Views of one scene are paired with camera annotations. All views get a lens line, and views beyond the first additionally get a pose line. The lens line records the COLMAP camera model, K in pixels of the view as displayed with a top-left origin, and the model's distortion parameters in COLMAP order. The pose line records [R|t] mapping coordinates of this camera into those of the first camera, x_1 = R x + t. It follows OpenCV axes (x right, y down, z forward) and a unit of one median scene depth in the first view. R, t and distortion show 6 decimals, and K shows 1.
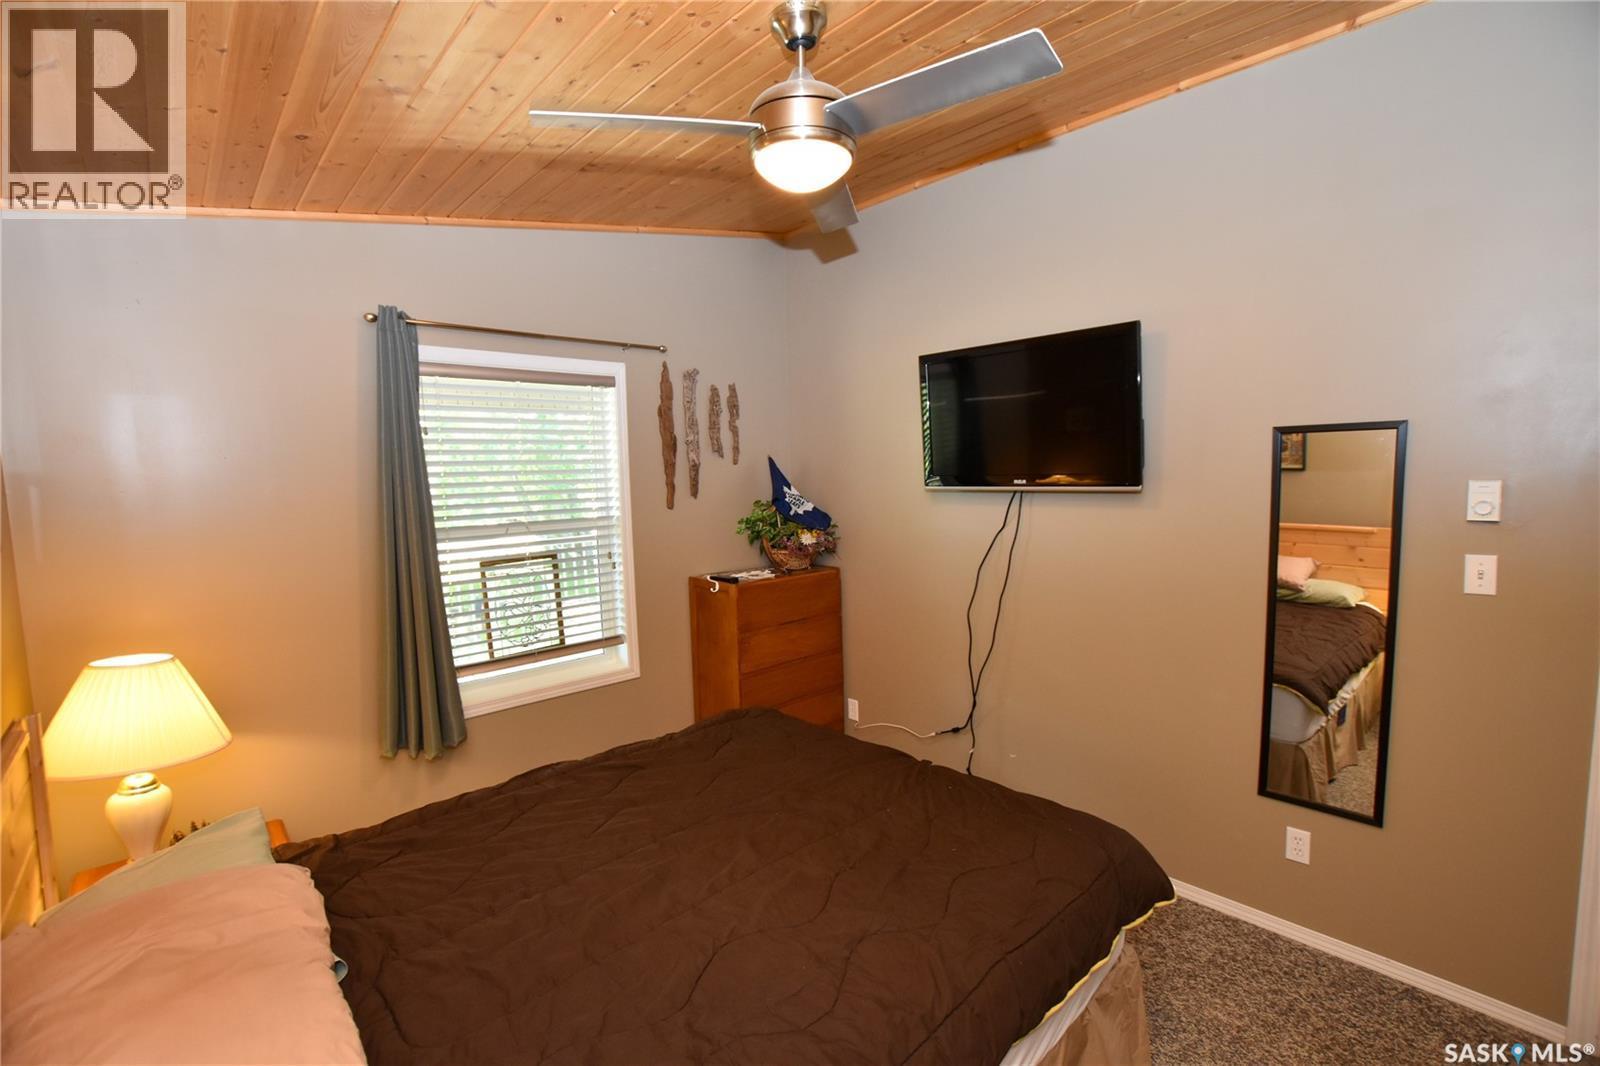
lens RADIAL K [[701.9, 0, 793.7], [0, 701.9, 535.1], [0, 0, 1]] dist [-0.034580, 0.003533]
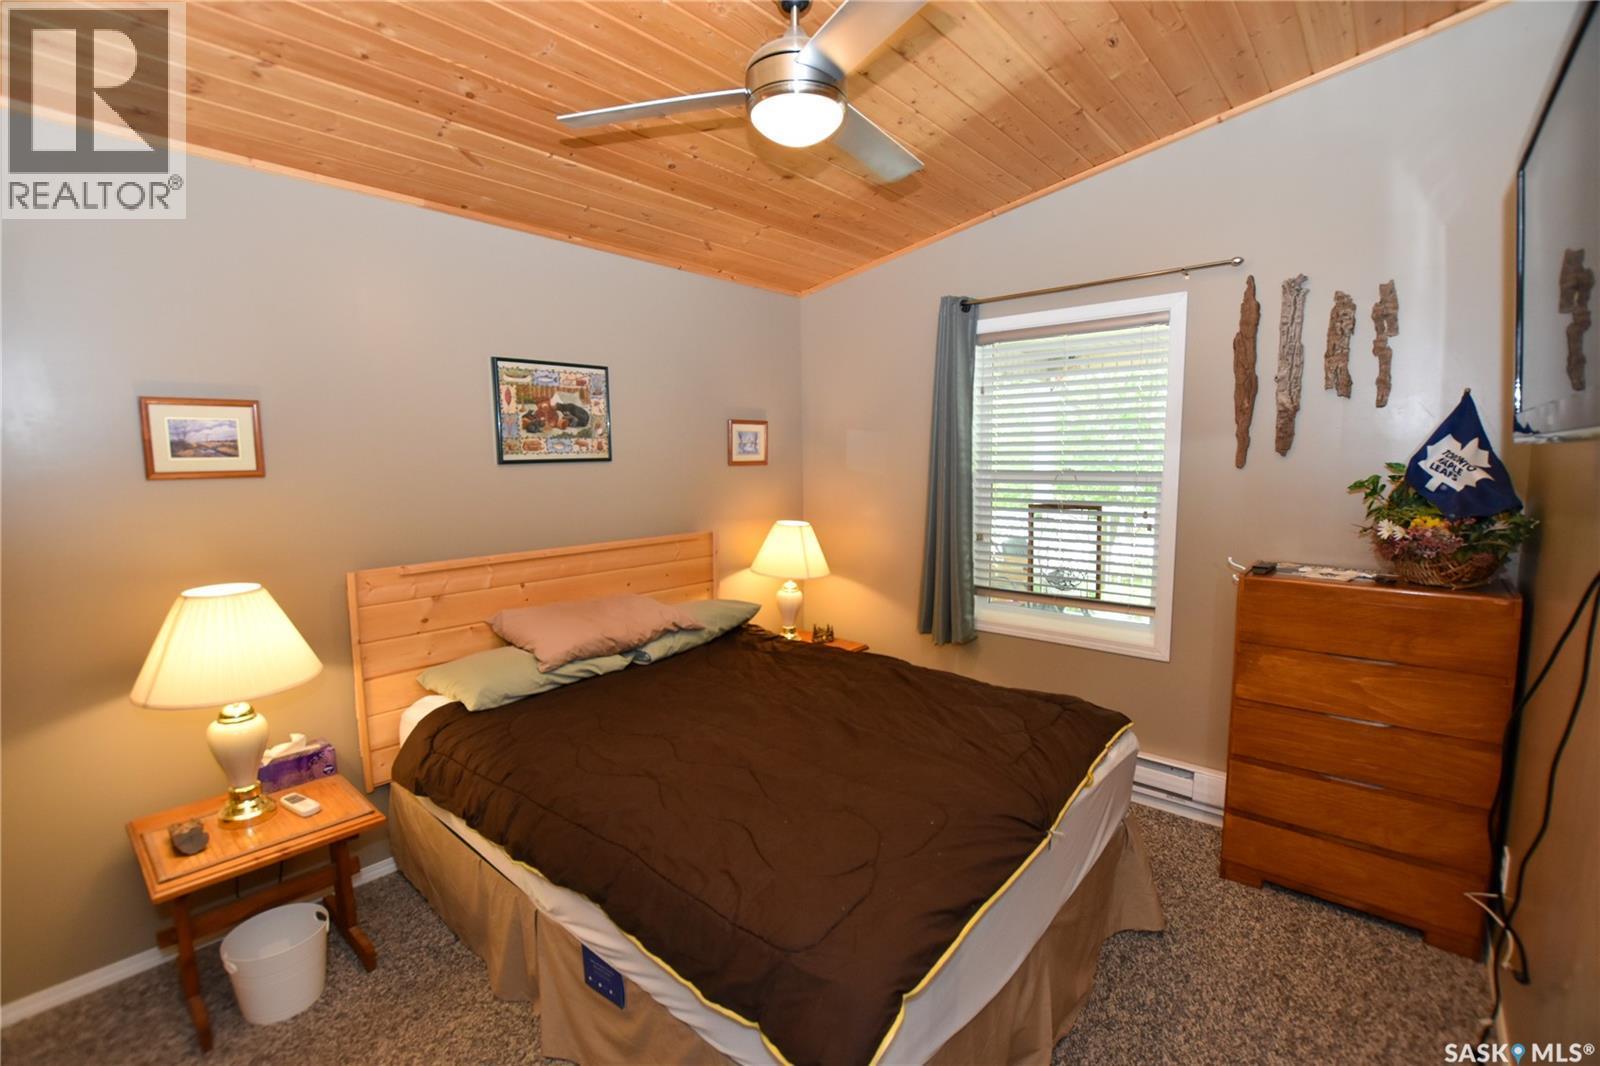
lens RADIAL K [[701.9, 0, 794.2], [0, 701.9, 521.1], [0, 0, 1]] dist [-0.034580, 0.003533]
pose [[0.113686, 0.122037, -0.985993, 0.548668], [-0.079633, 0.990354, 0.113395, -0.027236], [0.990320, 0.065626, 0.122308, 0.434818]]
